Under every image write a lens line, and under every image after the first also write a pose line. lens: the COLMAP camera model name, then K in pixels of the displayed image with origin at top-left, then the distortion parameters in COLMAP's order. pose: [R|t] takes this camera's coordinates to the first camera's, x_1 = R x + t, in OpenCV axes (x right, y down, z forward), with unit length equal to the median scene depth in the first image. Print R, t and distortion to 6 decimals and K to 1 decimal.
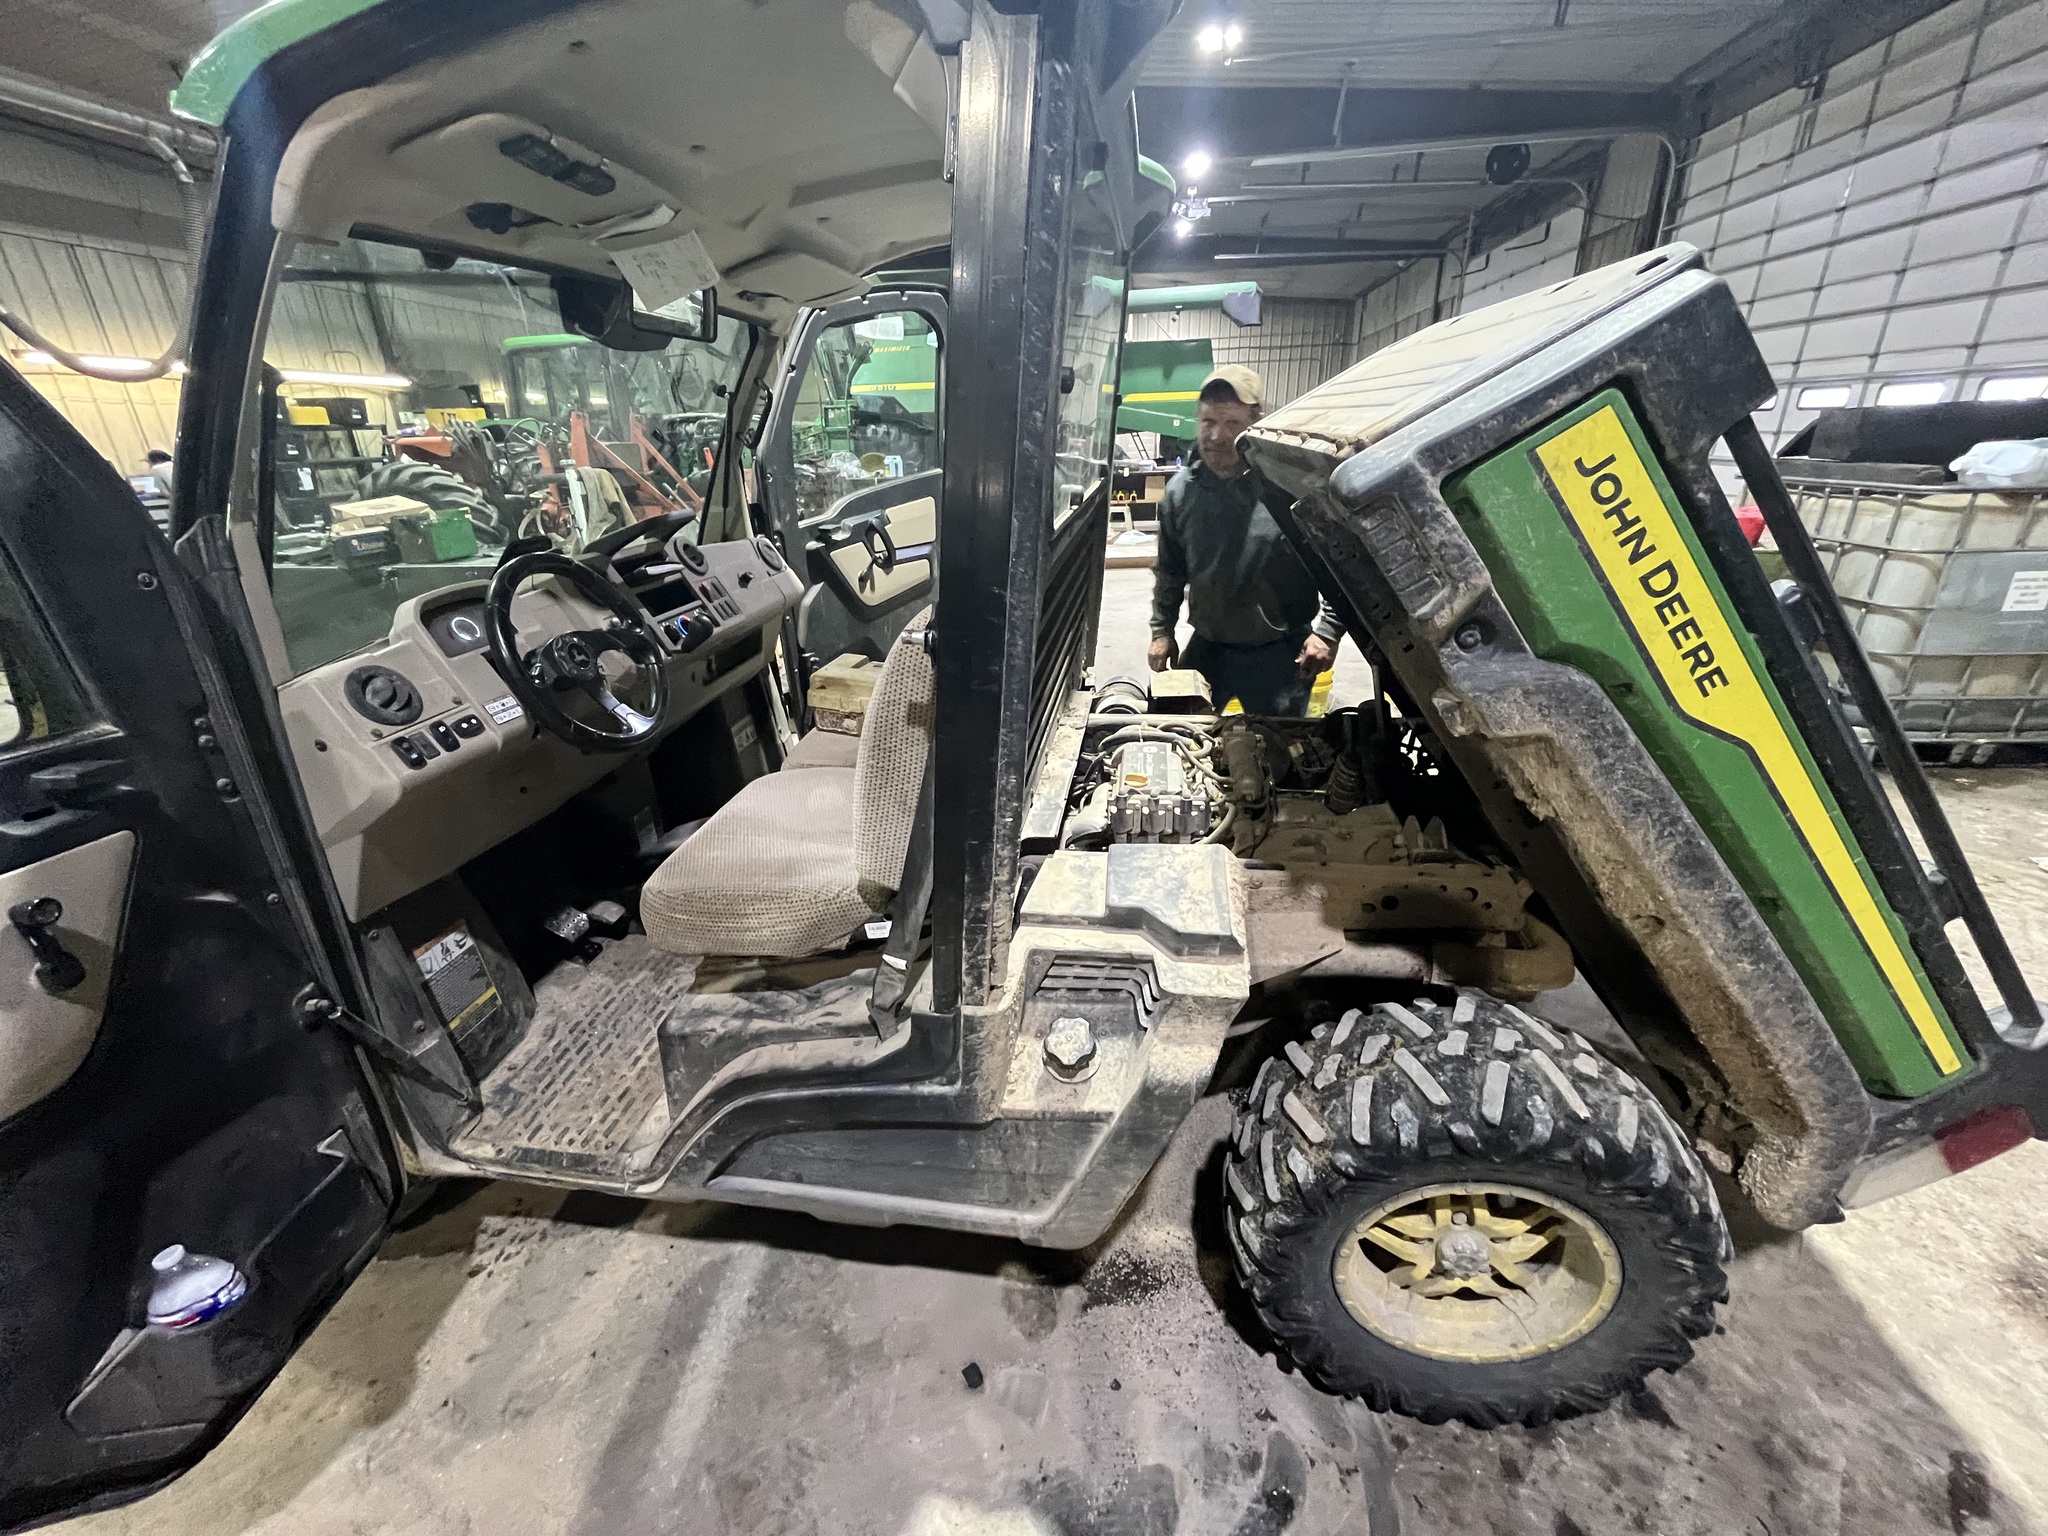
lens RADIAL K [[835.6, 0, 1019.1], [0, 835.6, 761.6], [0, 0, 1]] dist [-0.007039, 0.001090]
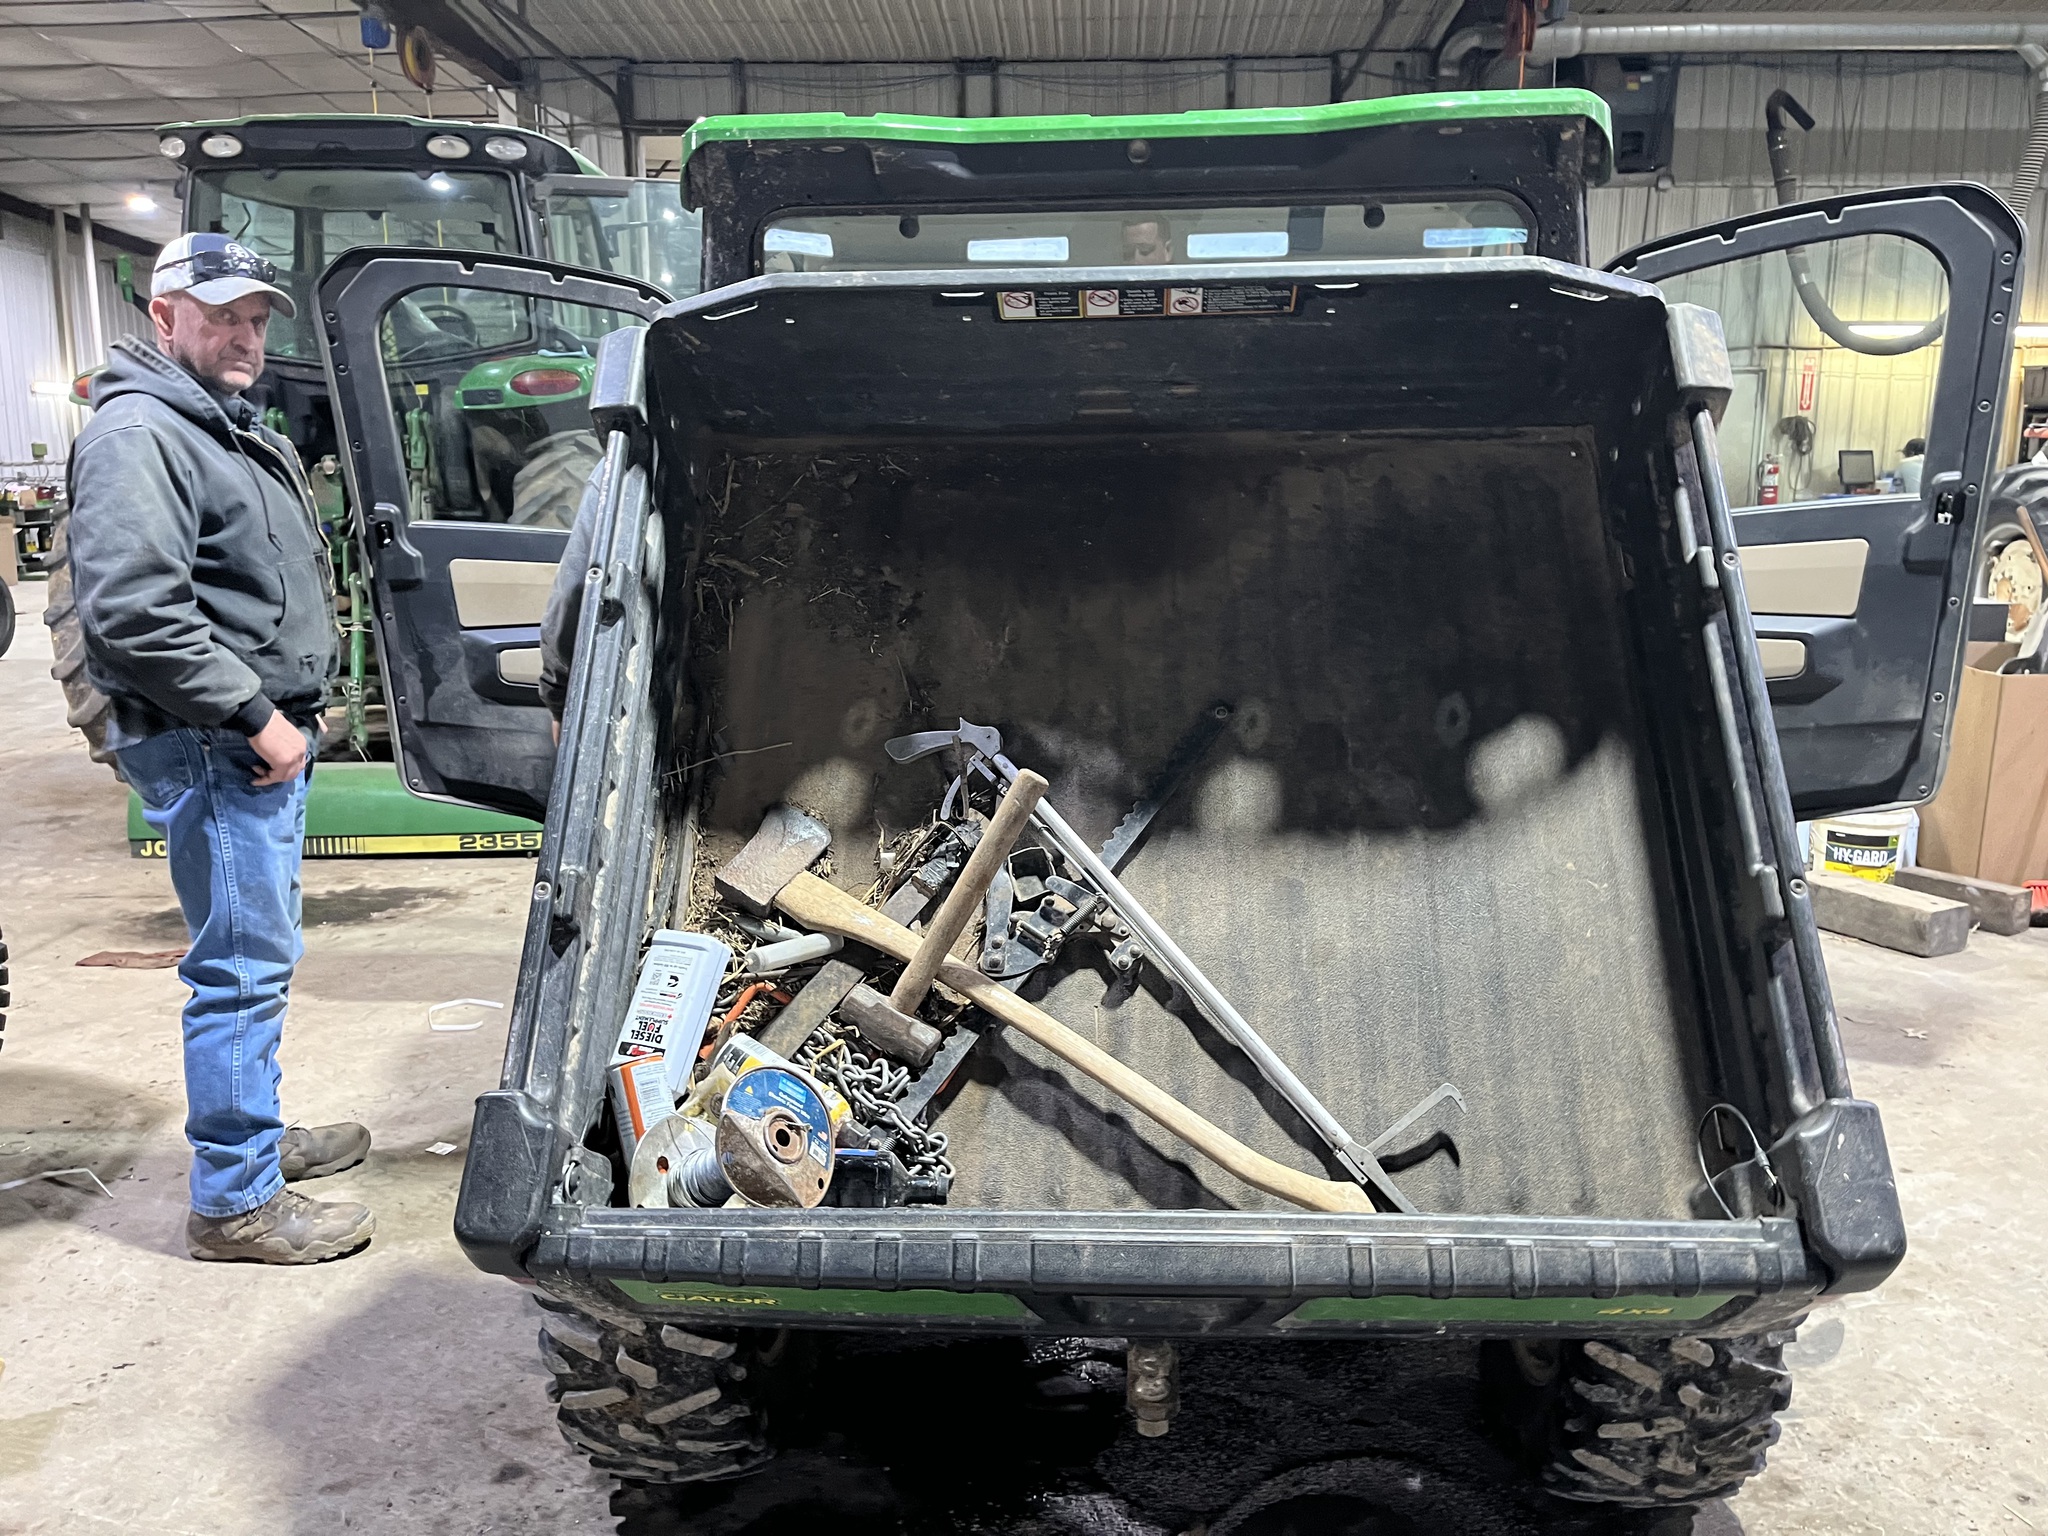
lens RADIAL K [[1553.1, 0, 1046.2], [0, 1553.1, 758.7], [0, 0, 1]] dist [0.043218, -0.066073]
pose [[0.120274, 0.213065, -0.969607, 0.304596], [-0.368225, 0.916600, 0.155741, -0.049760], [0.921924, 0.338302, 0.188699, 0.118041]]
